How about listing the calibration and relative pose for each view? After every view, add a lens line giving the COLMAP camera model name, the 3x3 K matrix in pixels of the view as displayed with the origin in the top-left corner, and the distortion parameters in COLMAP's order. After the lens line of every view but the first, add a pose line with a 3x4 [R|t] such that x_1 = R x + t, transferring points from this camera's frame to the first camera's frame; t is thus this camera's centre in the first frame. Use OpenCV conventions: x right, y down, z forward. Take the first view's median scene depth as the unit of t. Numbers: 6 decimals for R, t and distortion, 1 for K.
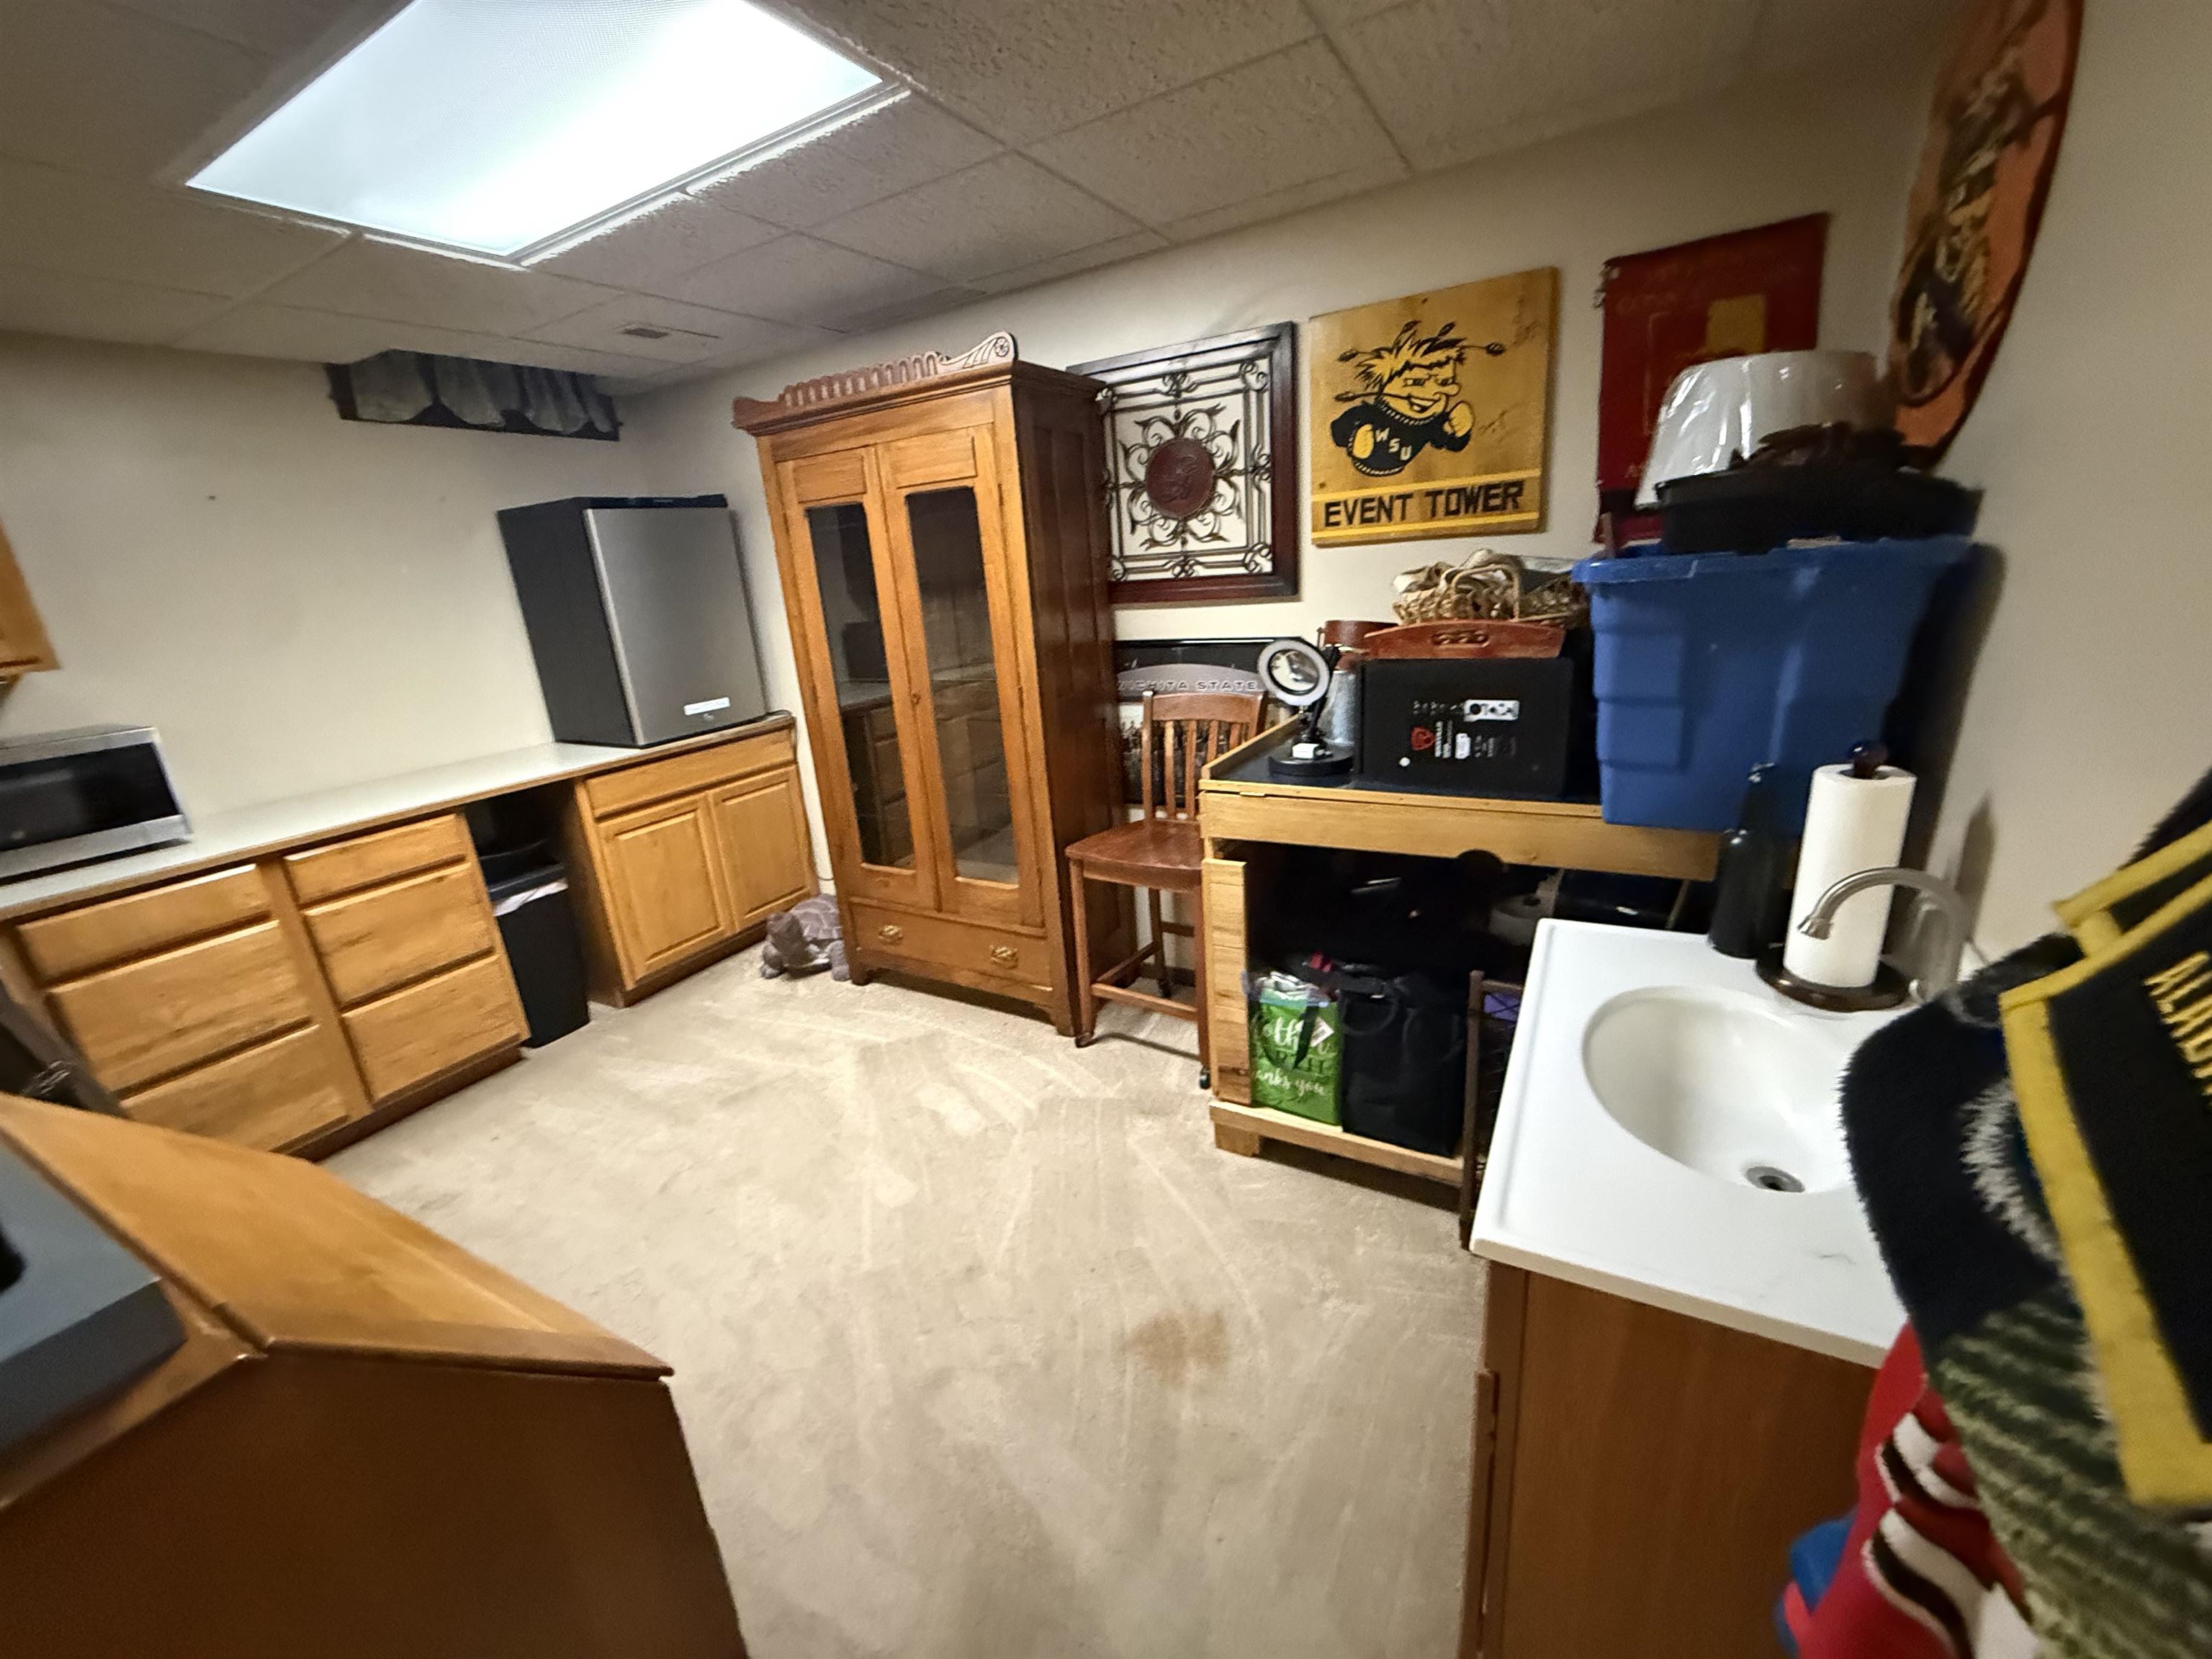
lens RADIAL K [[883.5, 0, 1105.6], [0, 883.5, 819.6], [0, 0, 1]] dist [-0.002205, 0.000423]
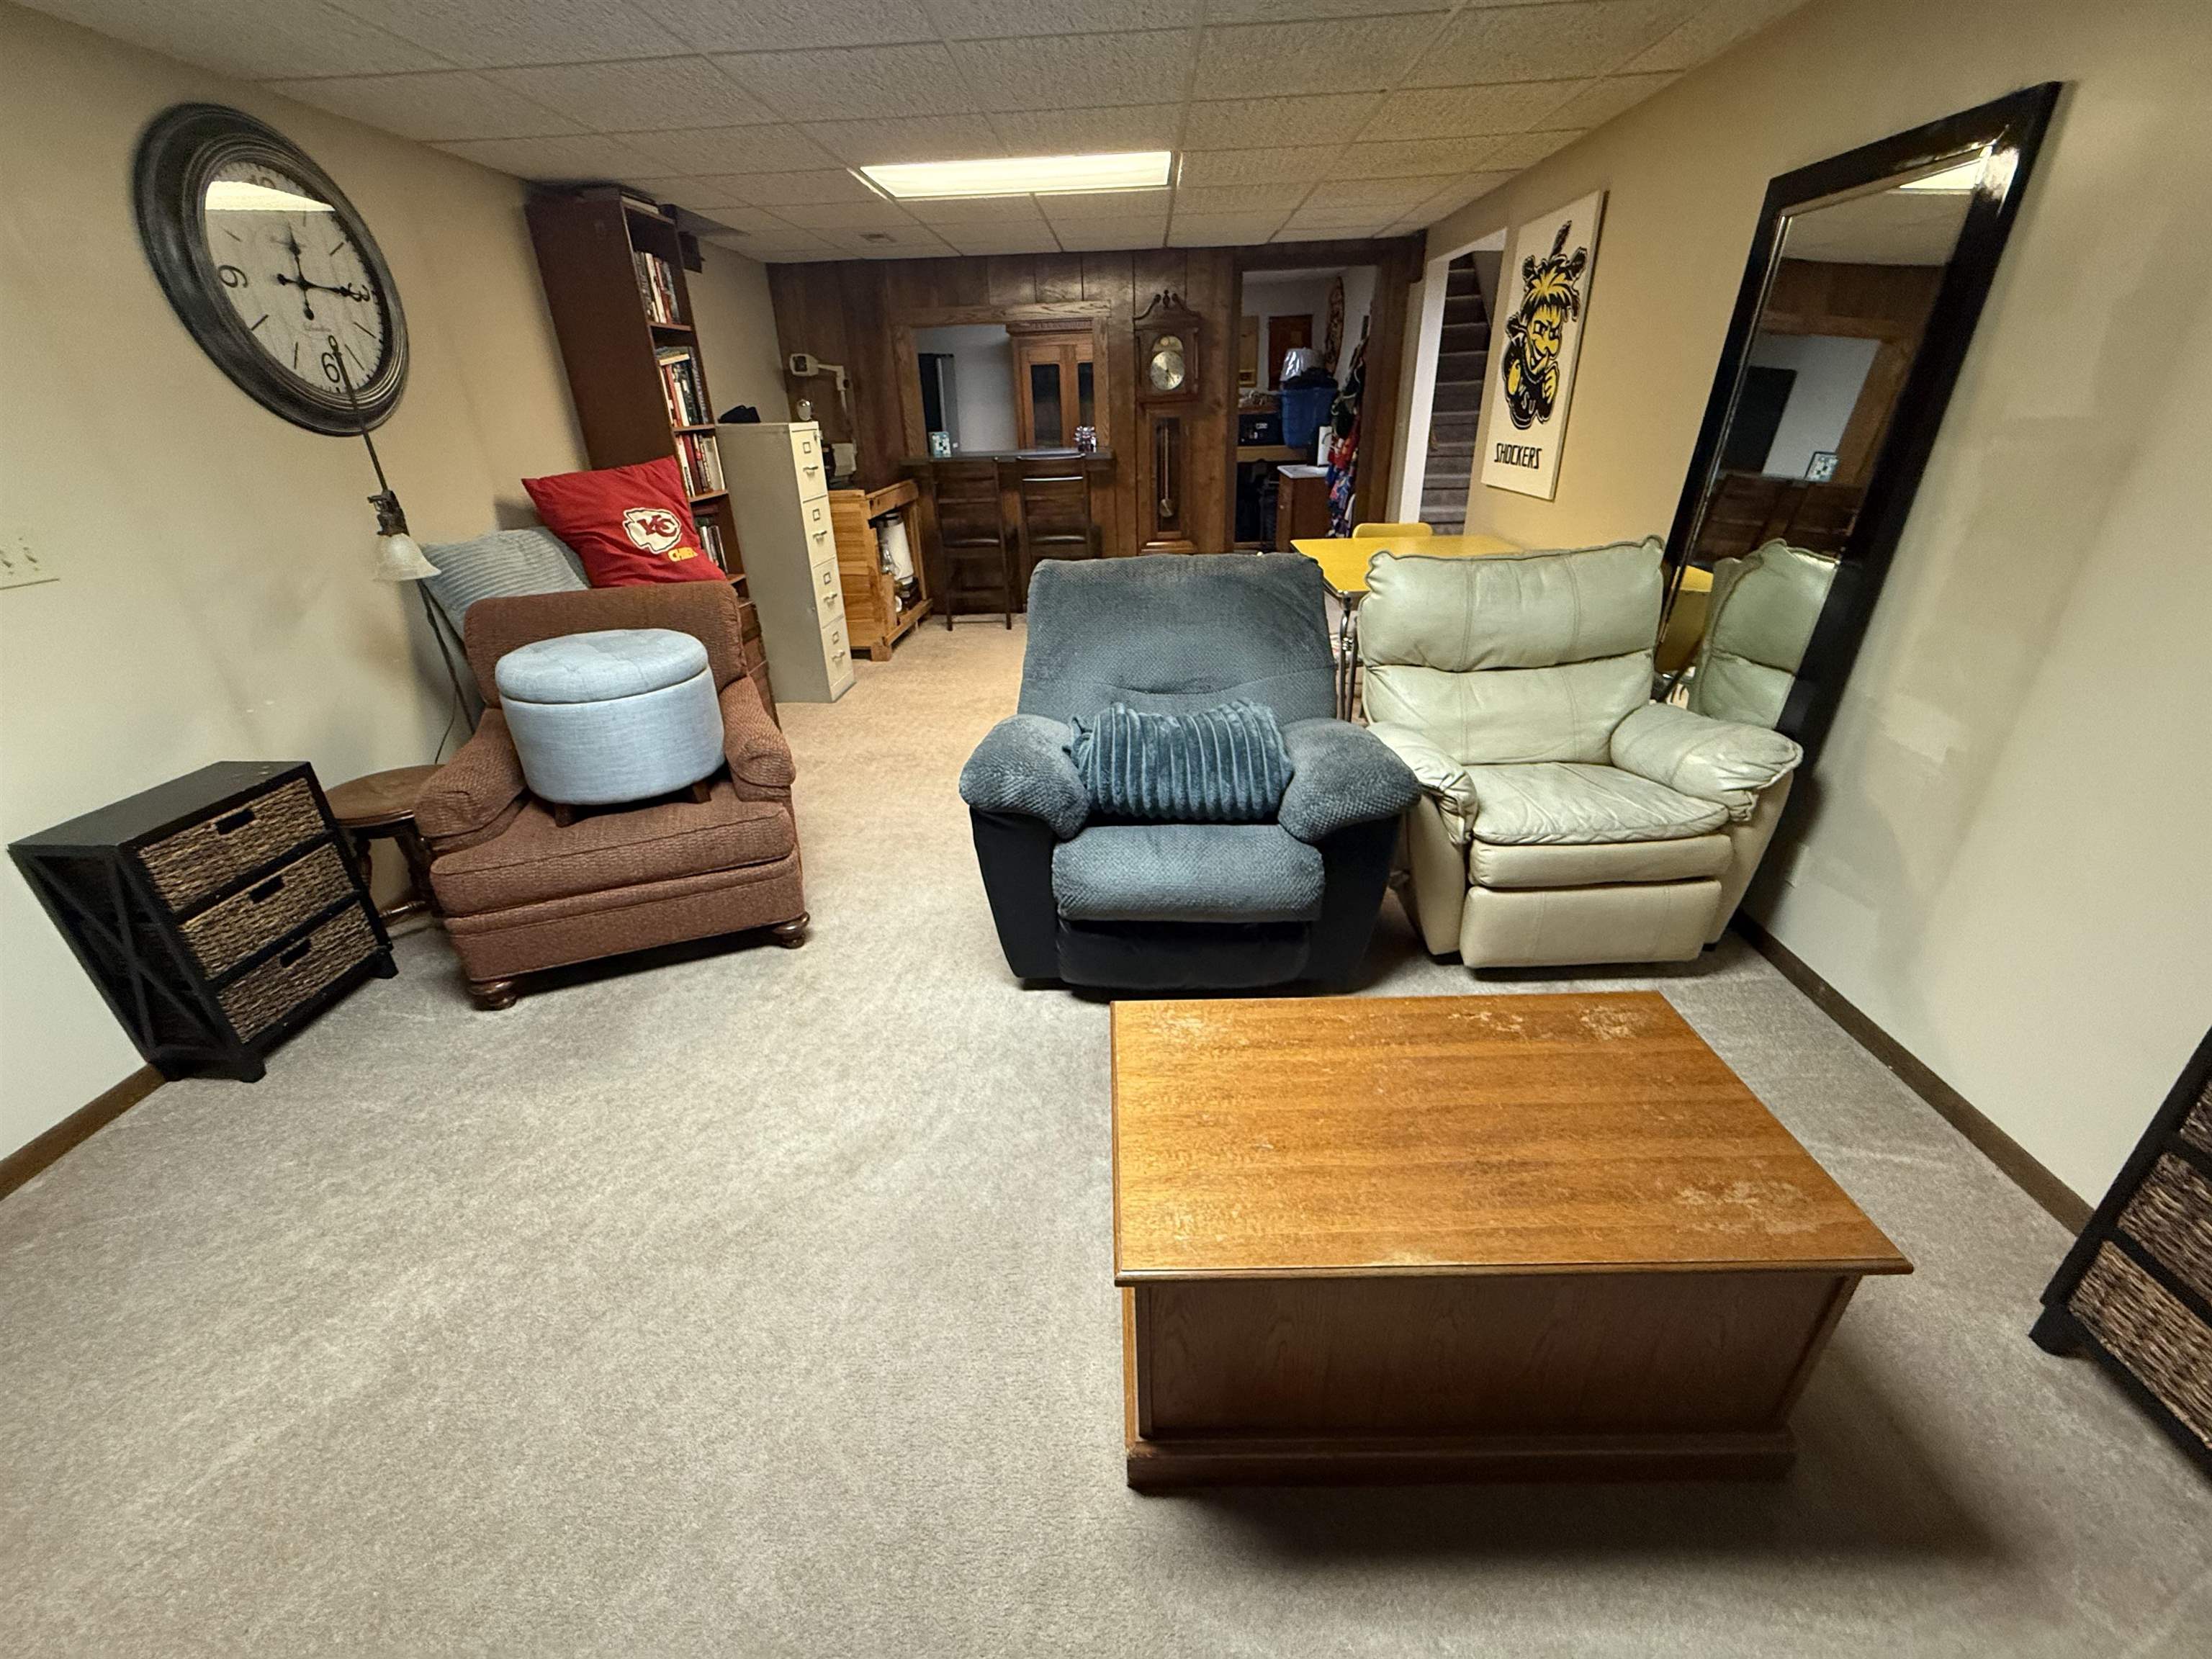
lens RADIAL K [[883.5, 0, 1106.6], [0, 883.5, 831.7], [0, 0, 1]] dist [-0.002205, 0.000423]
pose [[0.887348, -0.158990, 0.432823, -2.628019], [0.098195, 0.982299, 0.159517, 1.148805], [-0.450524, -0.099046, 0.887253, -2.953976]]
